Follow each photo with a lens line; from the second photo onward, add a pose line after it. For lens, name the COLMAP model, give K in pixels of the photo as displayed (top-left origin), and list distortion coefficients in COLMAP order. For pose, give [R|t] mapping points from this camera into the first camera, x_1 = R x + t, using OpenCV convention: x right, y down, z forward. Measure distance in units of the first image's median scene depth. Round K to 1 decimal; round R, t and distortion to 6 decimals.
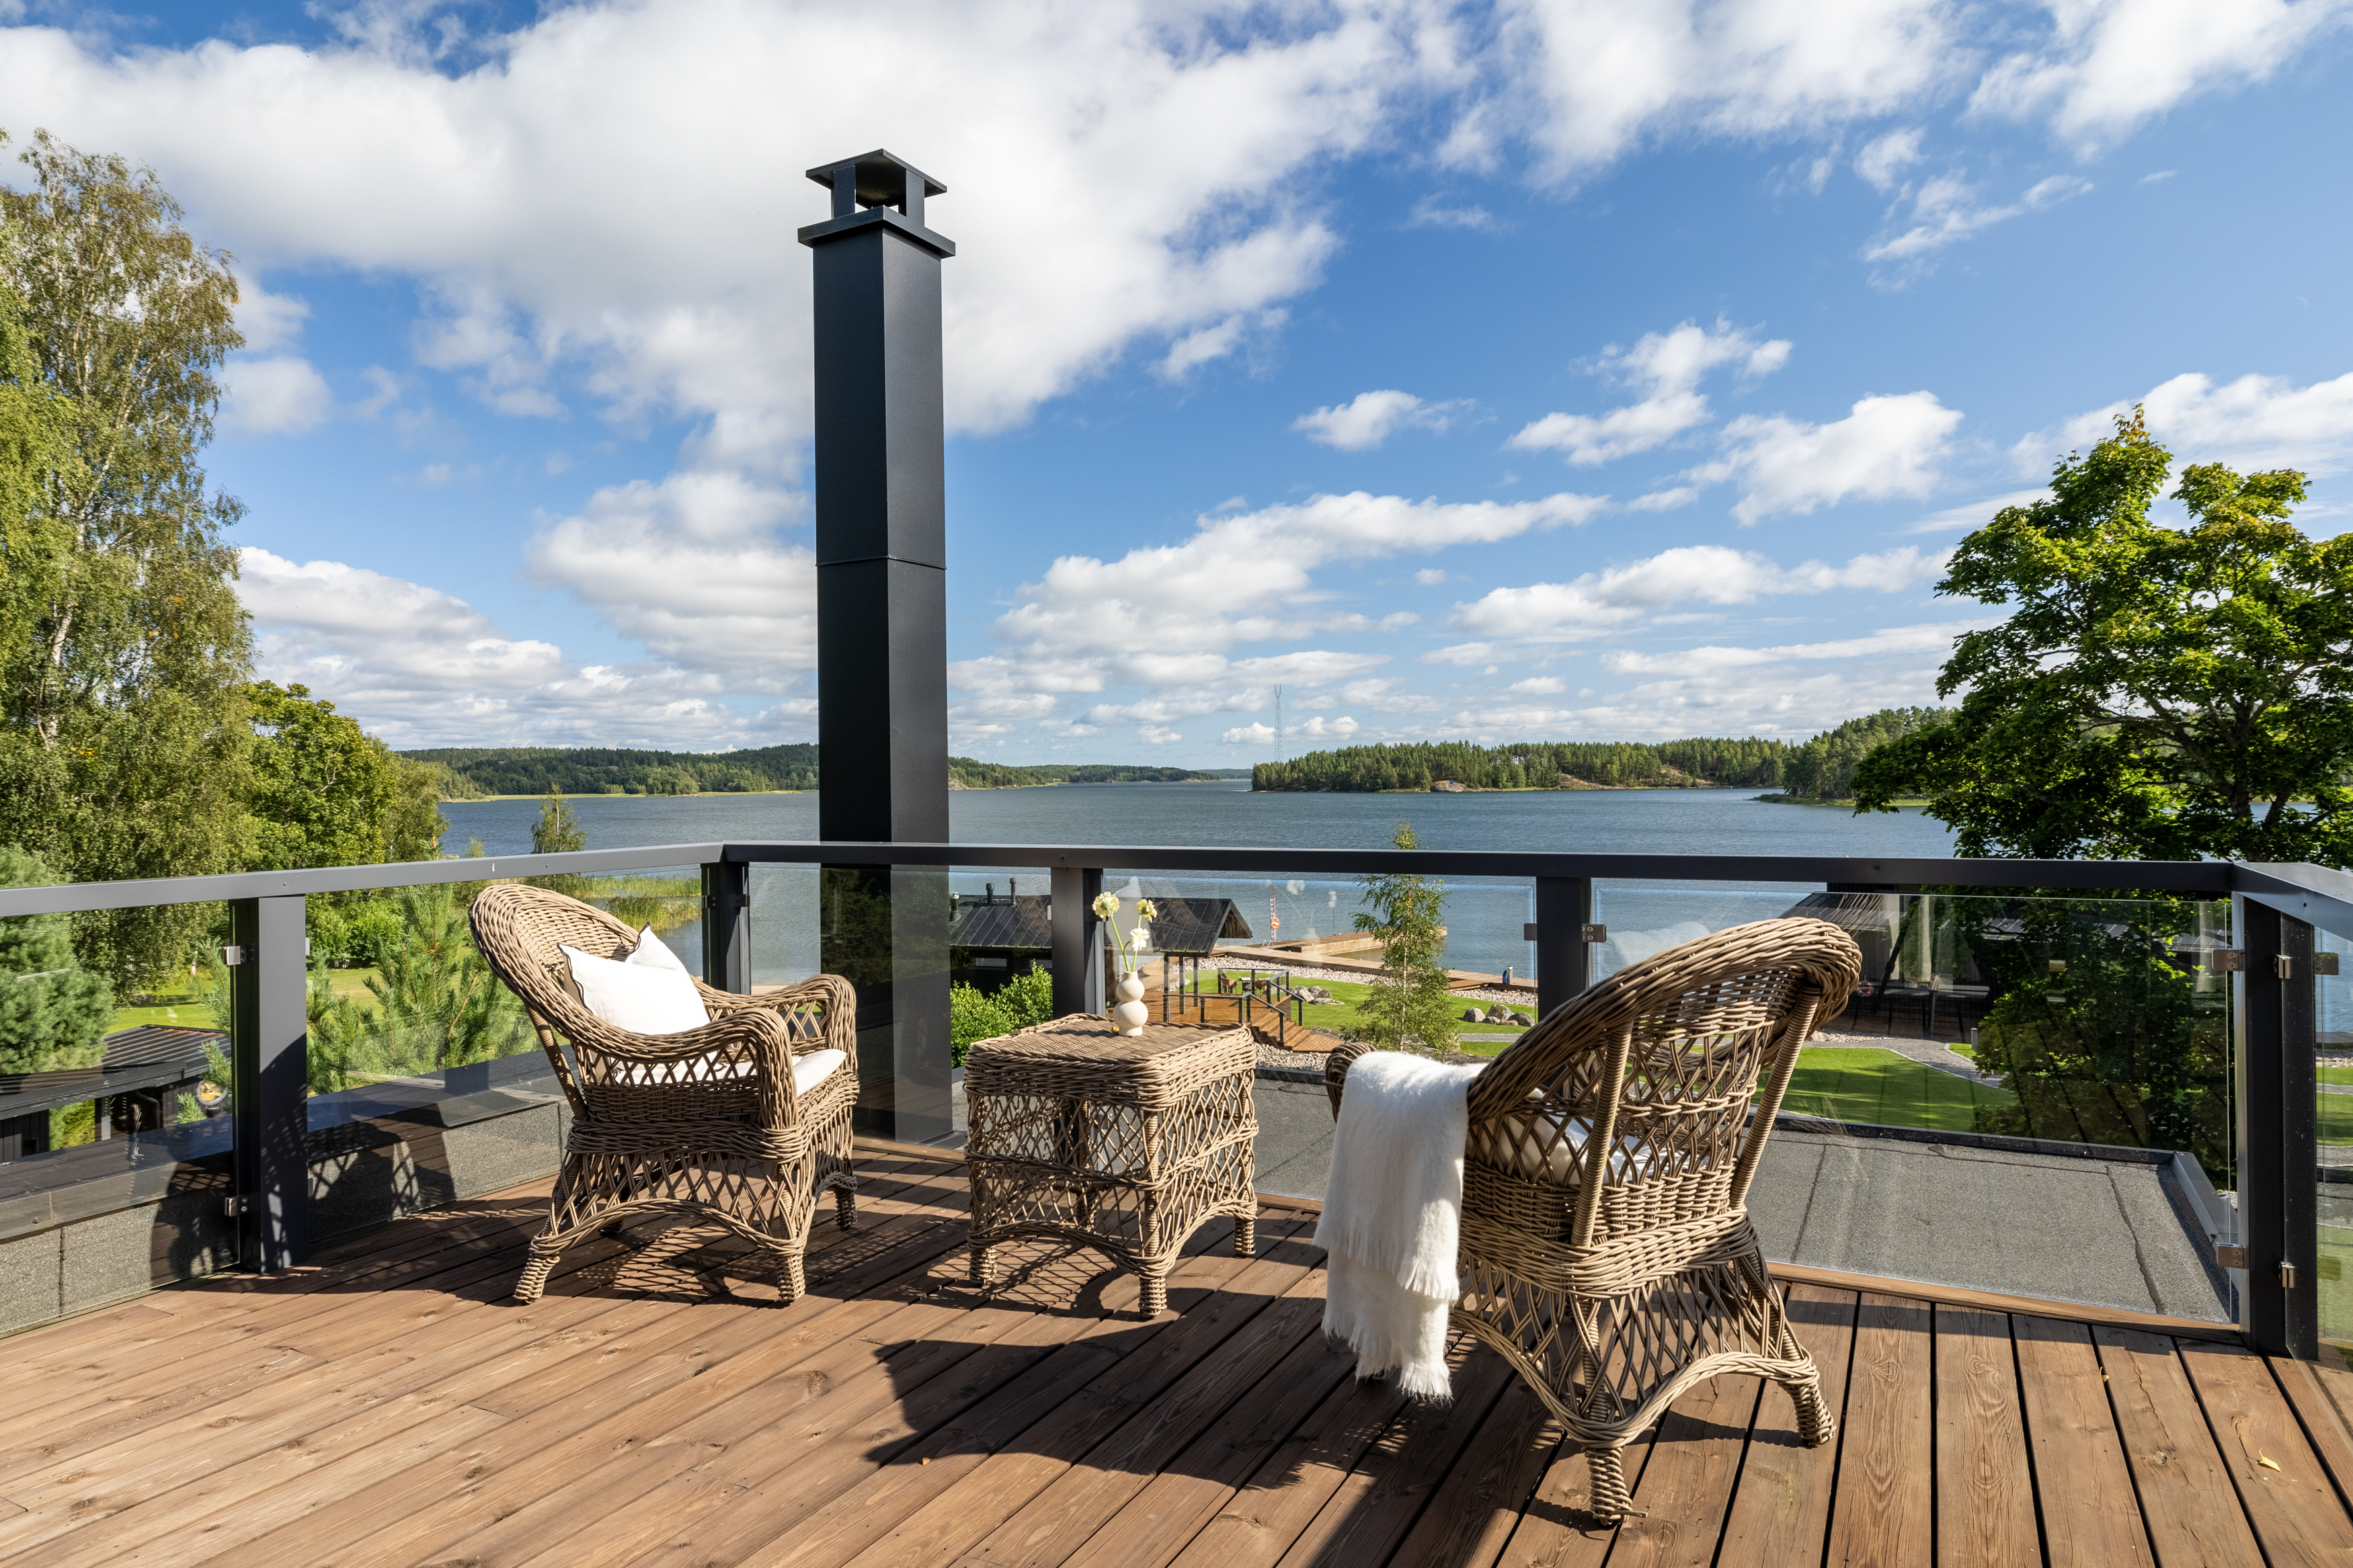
lens RADIAL K [[1415.6, 0, 1180.8], [0, 1415.6, 779.4], [0, 0, 1]] dist [-0.003185, 0.000237]
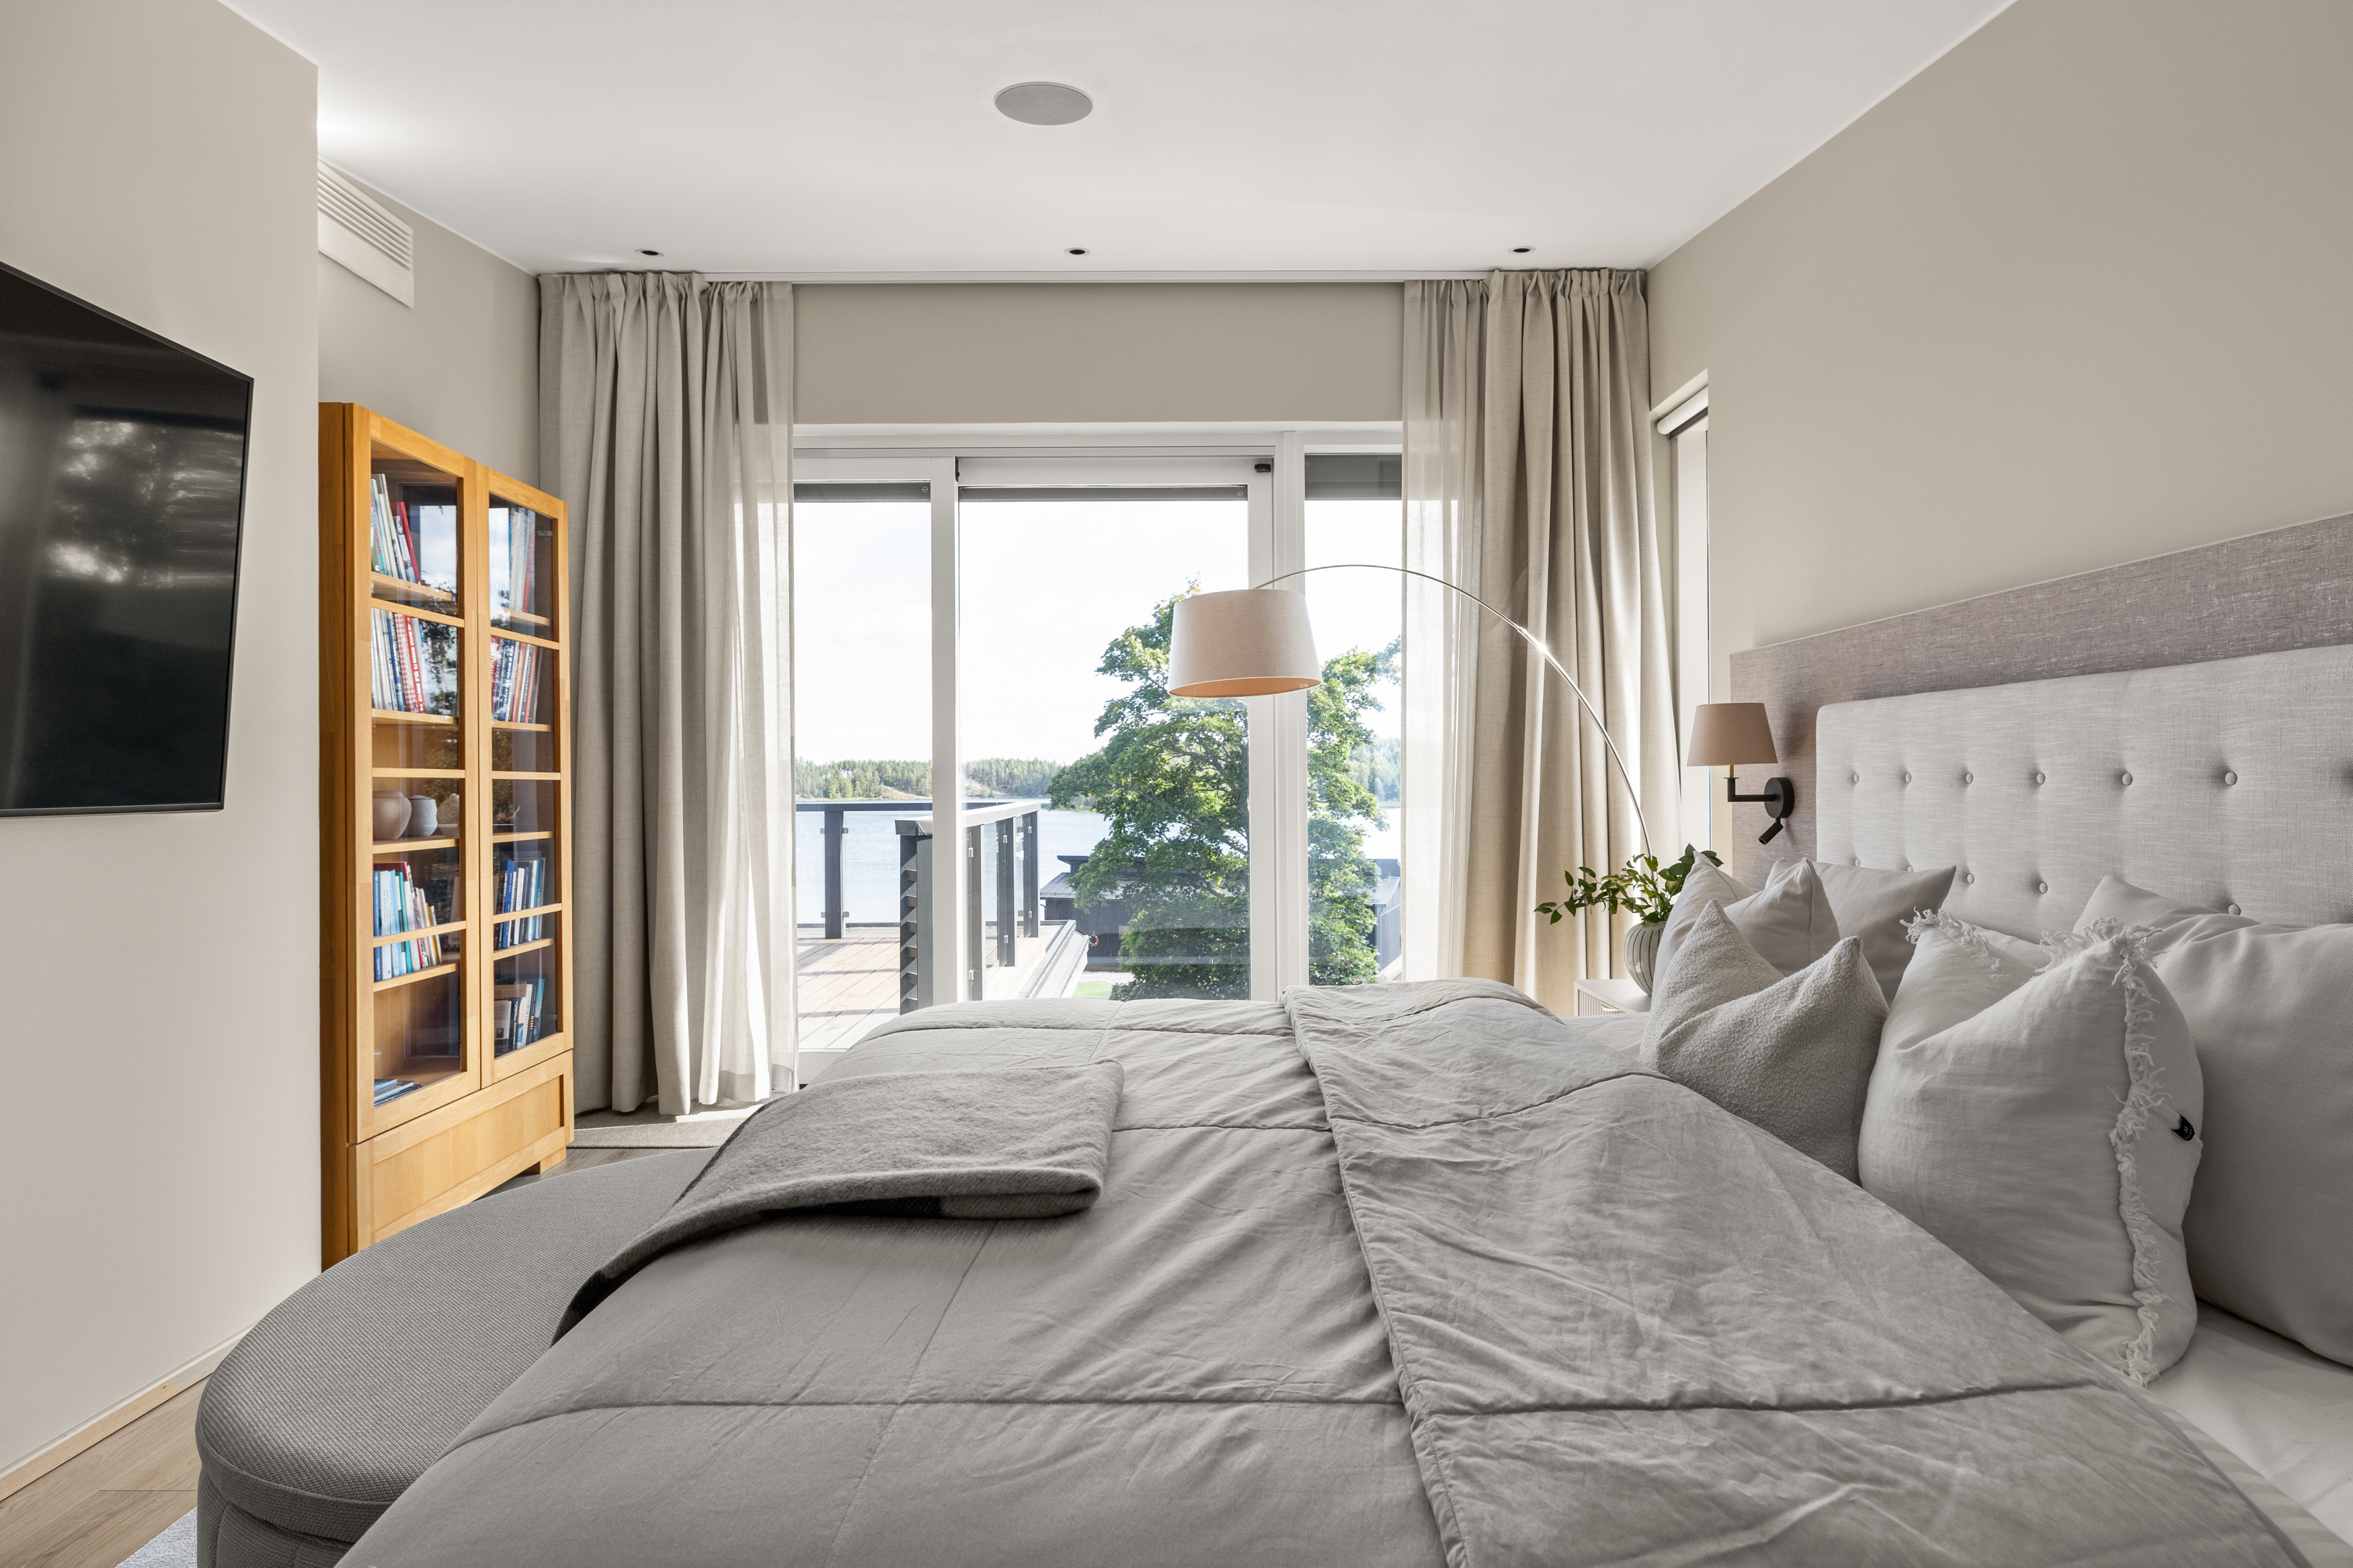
lens RADIAL K [[1229.9, 0, 1177.4], [0, 1229.9, 780.7], [0, 0, 1]] dist [-0.004942, 0.001189]
pose [[0.879142, 0.007694, 0.476497, -0.065298], [-0.003622, 0.999949, -0.009463, 0.005166], [-0.476546, 0.006594, 0.879125, -0.314276]]
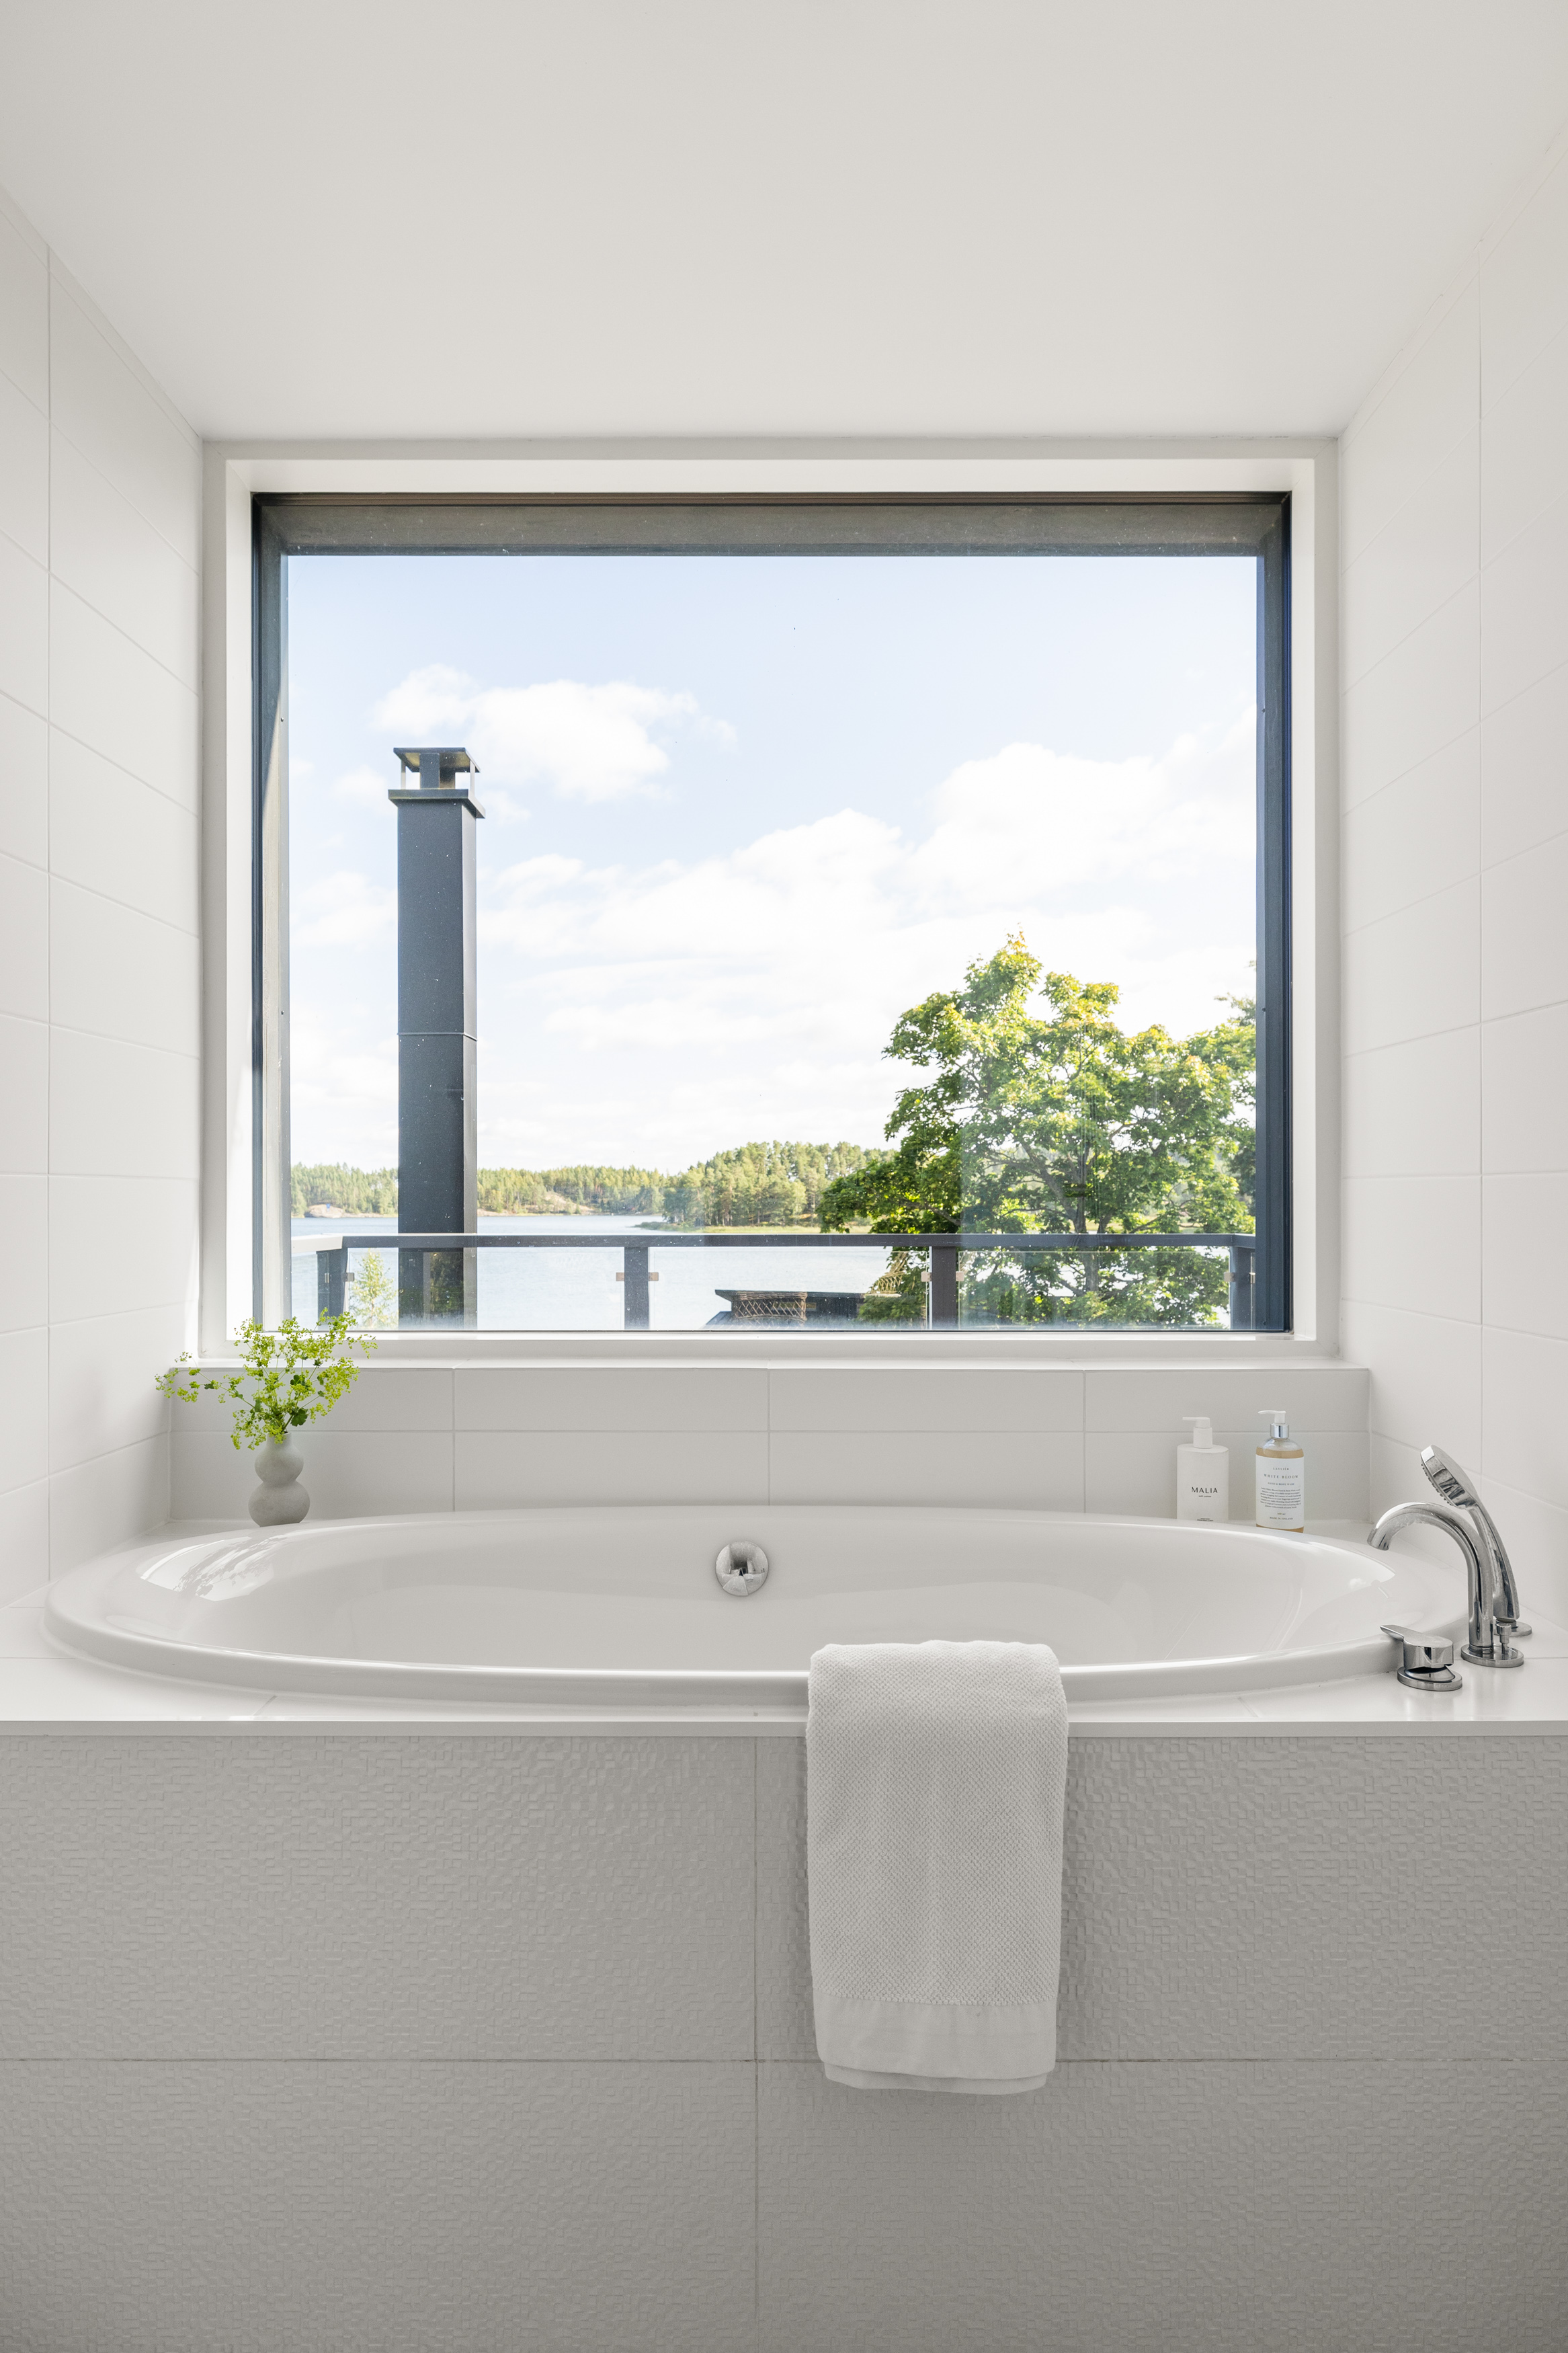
lens RADIAL K [[1504.4, 0, 785.4], [0, 1504.4, 1193.2], [0, 0, 1]] dist [0.001654, 0.000039]
pose [[0.882080, 0.014448, 0.470879, -0.169397], [-0.010709, 0.999886, -0.010620, 0.004388], [-0.470979, 0.004325, 0.882134, -0.132505]]
